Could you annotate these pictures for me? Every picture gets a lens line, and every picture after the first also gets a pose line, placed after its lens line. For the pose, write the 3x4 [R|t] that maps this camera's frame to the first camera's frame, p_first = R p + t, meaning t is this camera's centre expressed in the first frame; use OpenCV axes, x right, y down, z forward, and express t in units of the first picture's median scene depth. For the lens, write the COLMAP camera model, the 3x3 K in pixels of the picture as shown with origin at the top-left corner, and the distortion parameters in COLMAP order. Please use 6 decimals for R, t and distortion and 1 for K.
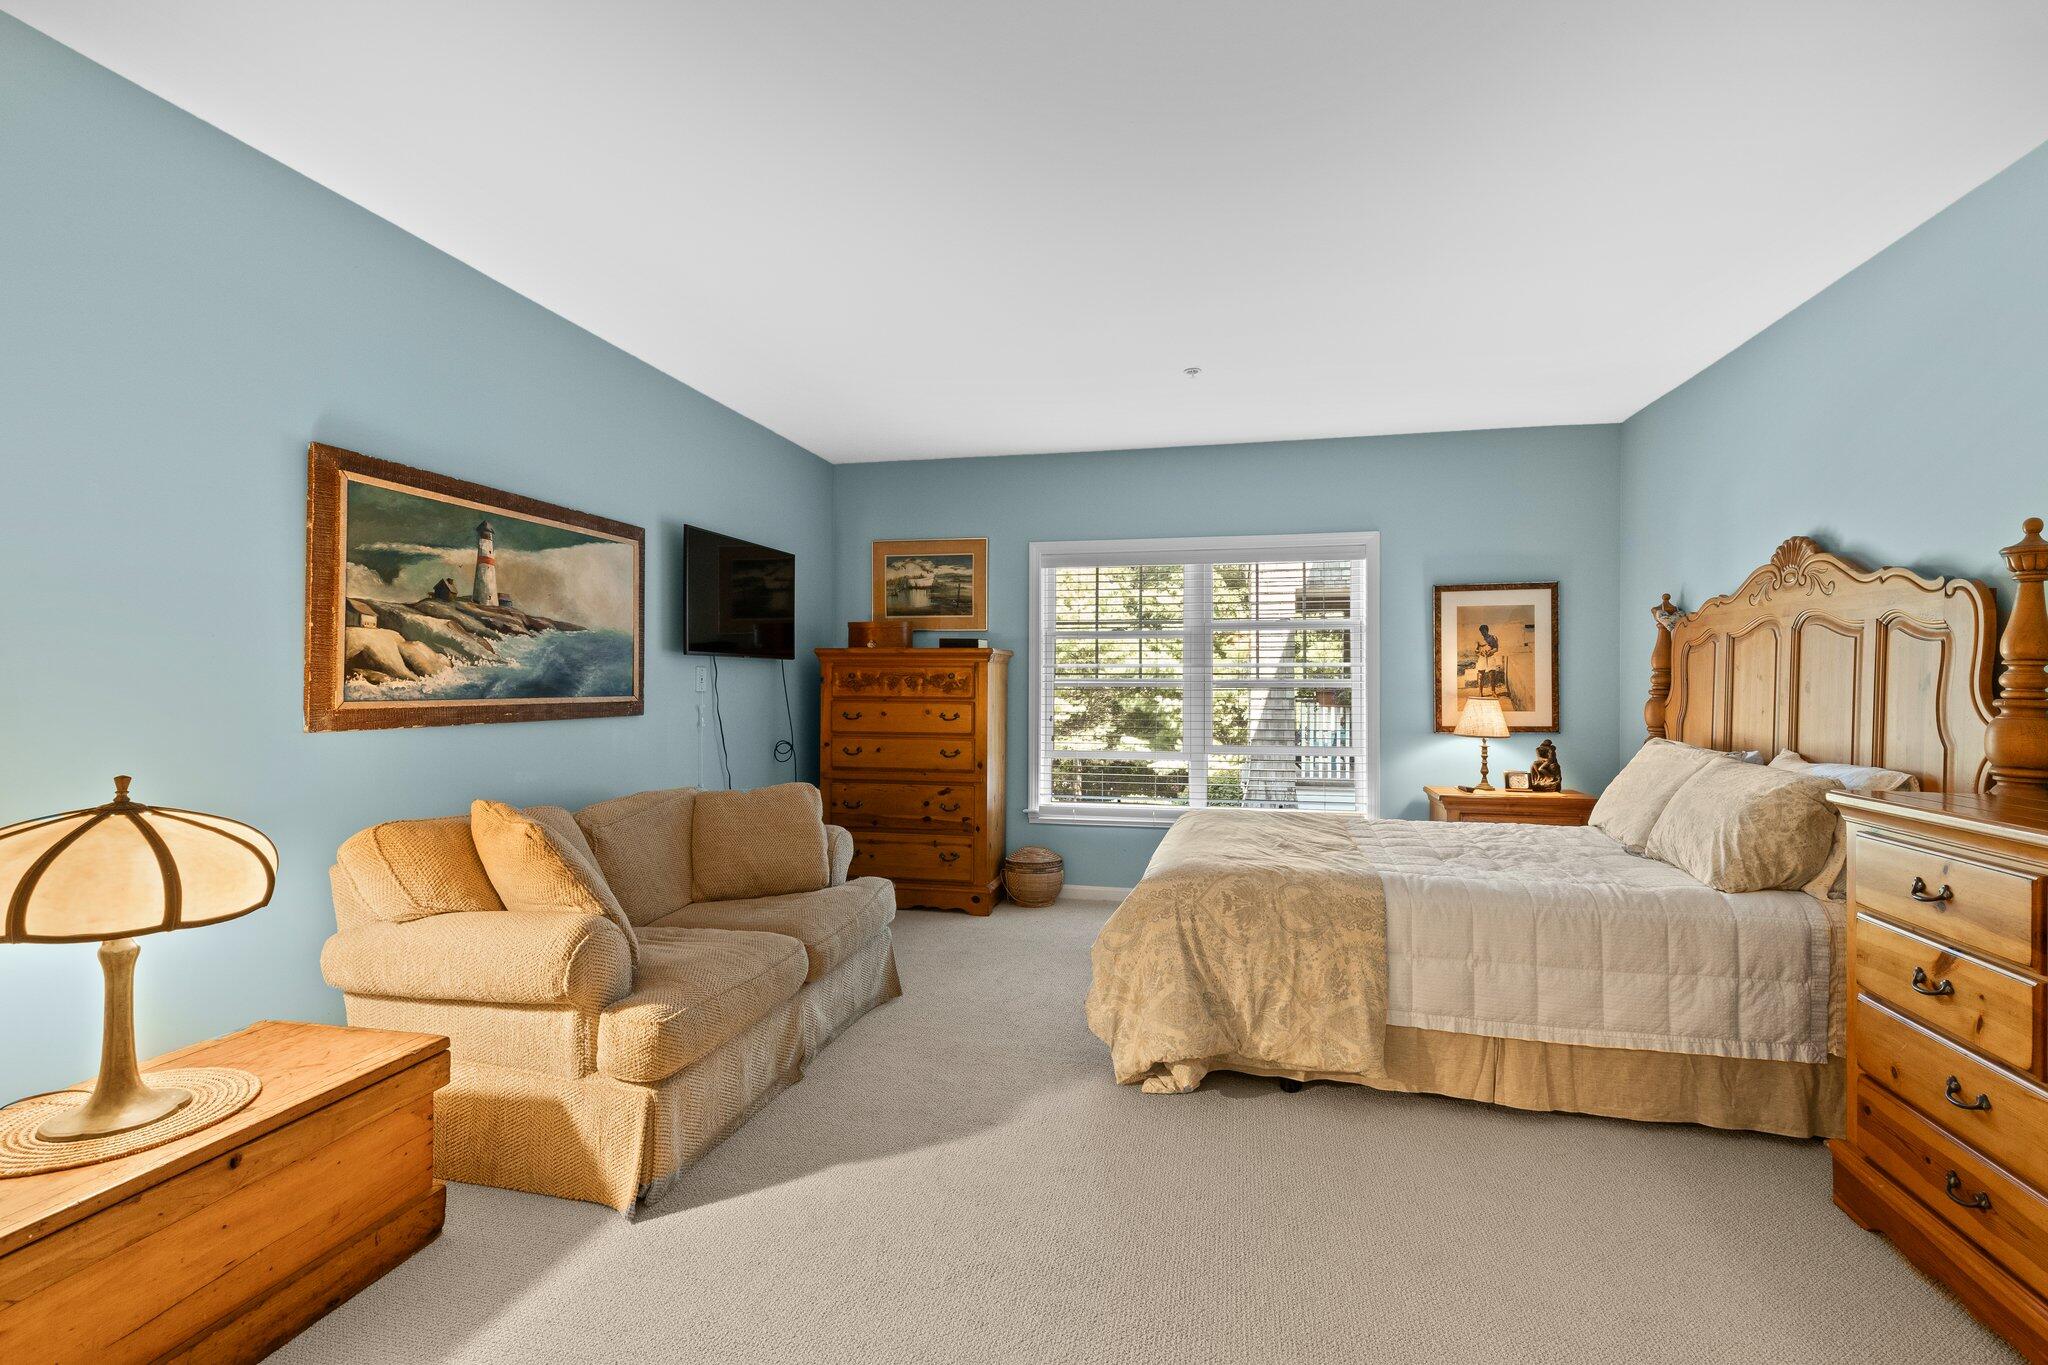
lens RADIAL K [[921.4, 0, 1021.0], [0, 921.4, 666.3], [0, 0, 1]] dist [0.014902, -0.000372]
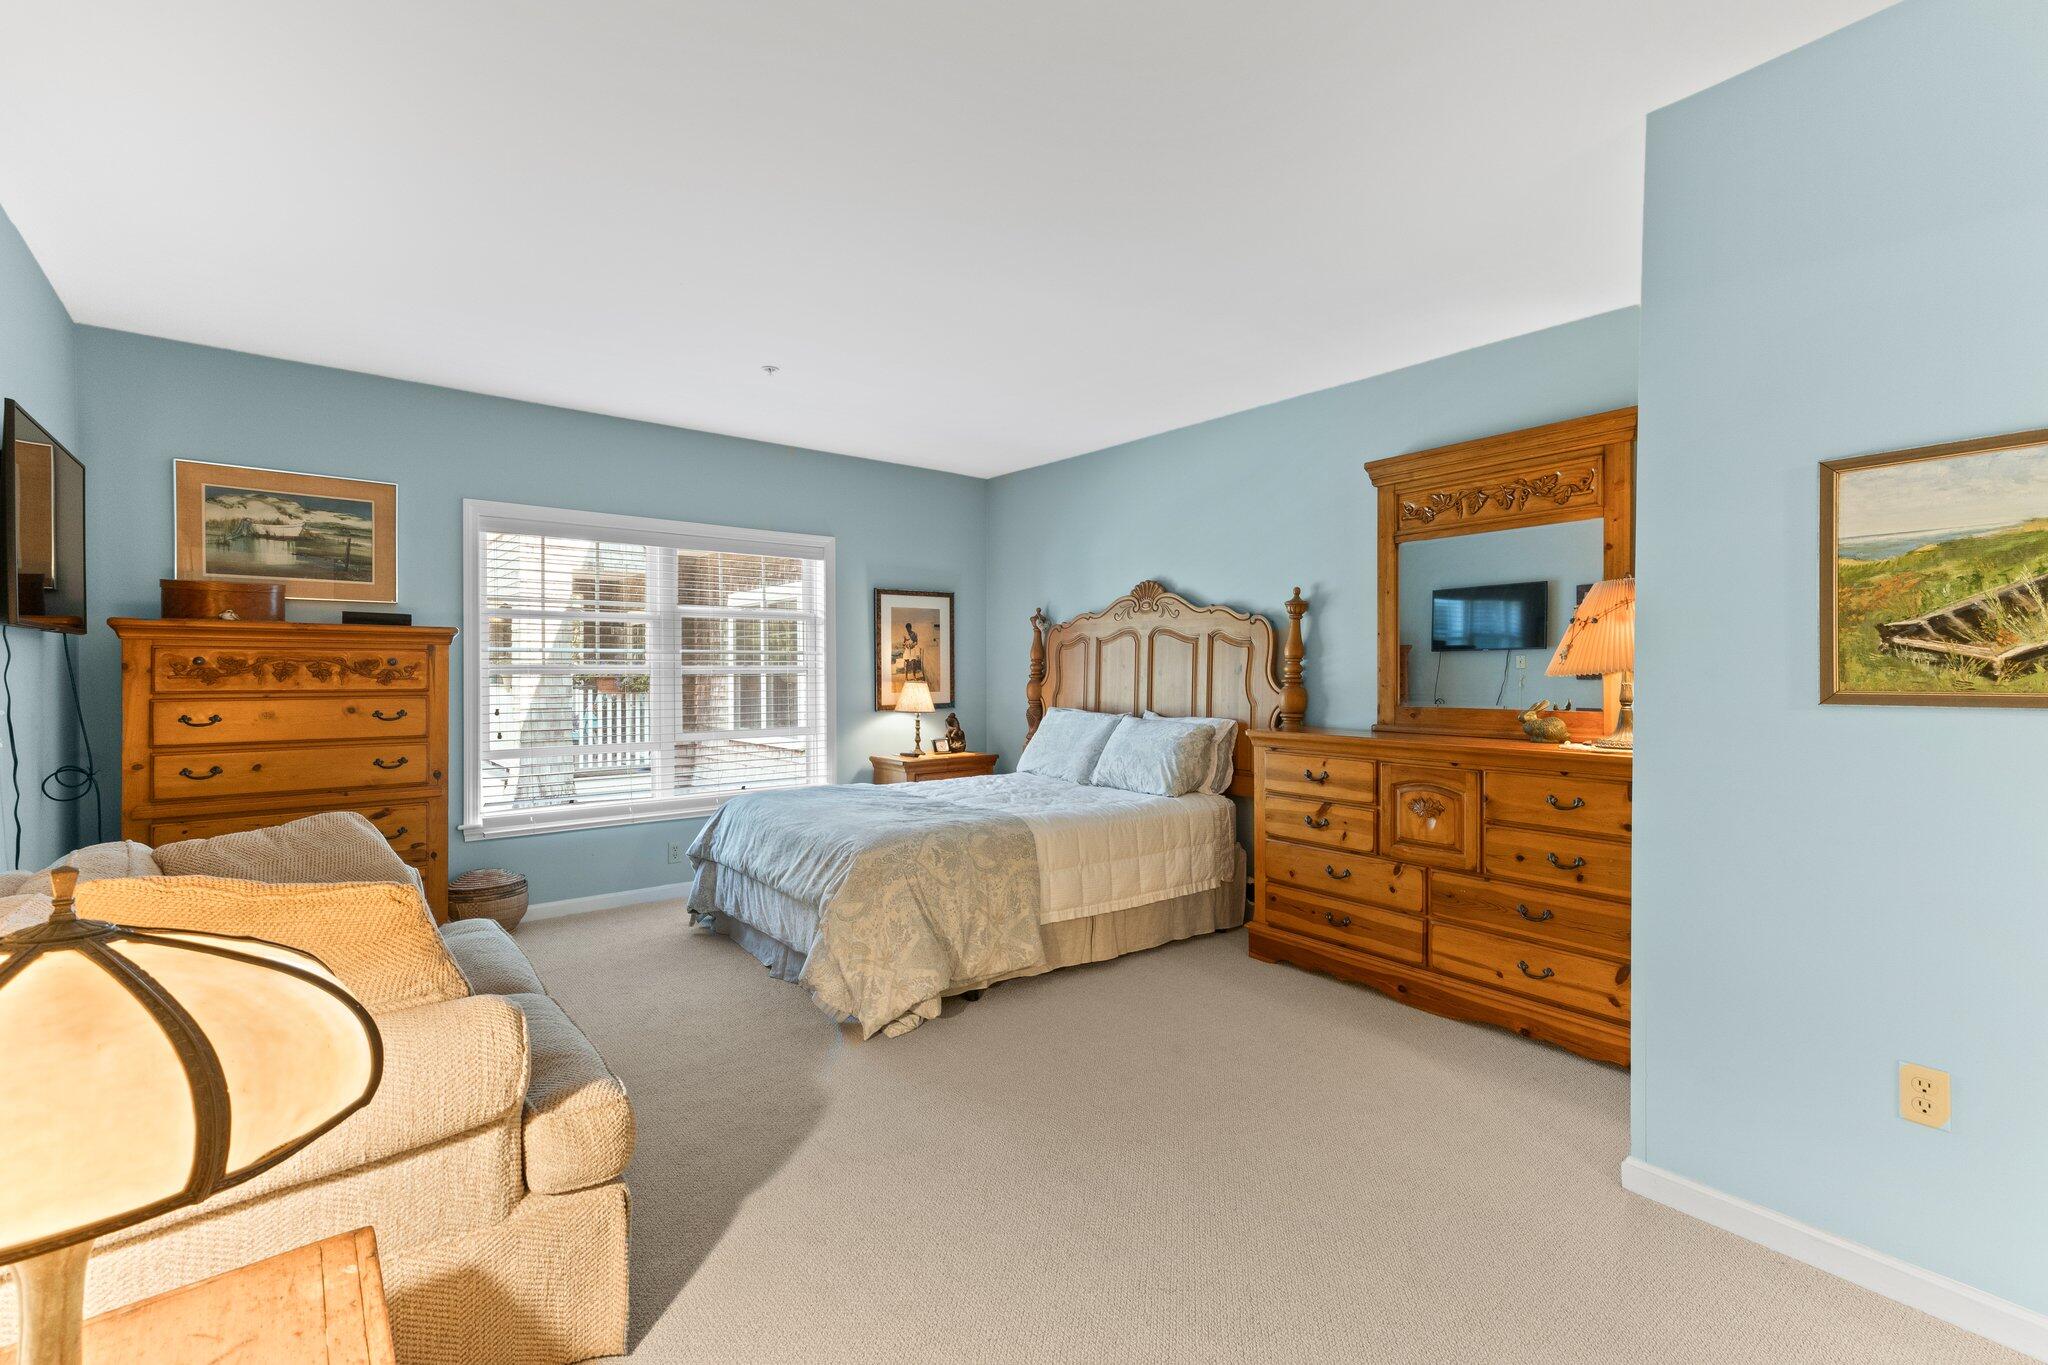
lens RADIAL K [[888.4, 0, 1064.9], [0, 888.4, 660.2], [0, 0, 1]] dist [0.049703, -0.000143]
pose [[0.628929, 0.006763, 0.777434, -0.318122], [-0.013812, 0.999902, 0.002476, -0.000680], [-0.777340, -0.012296, 0.628960, 0.087040]]
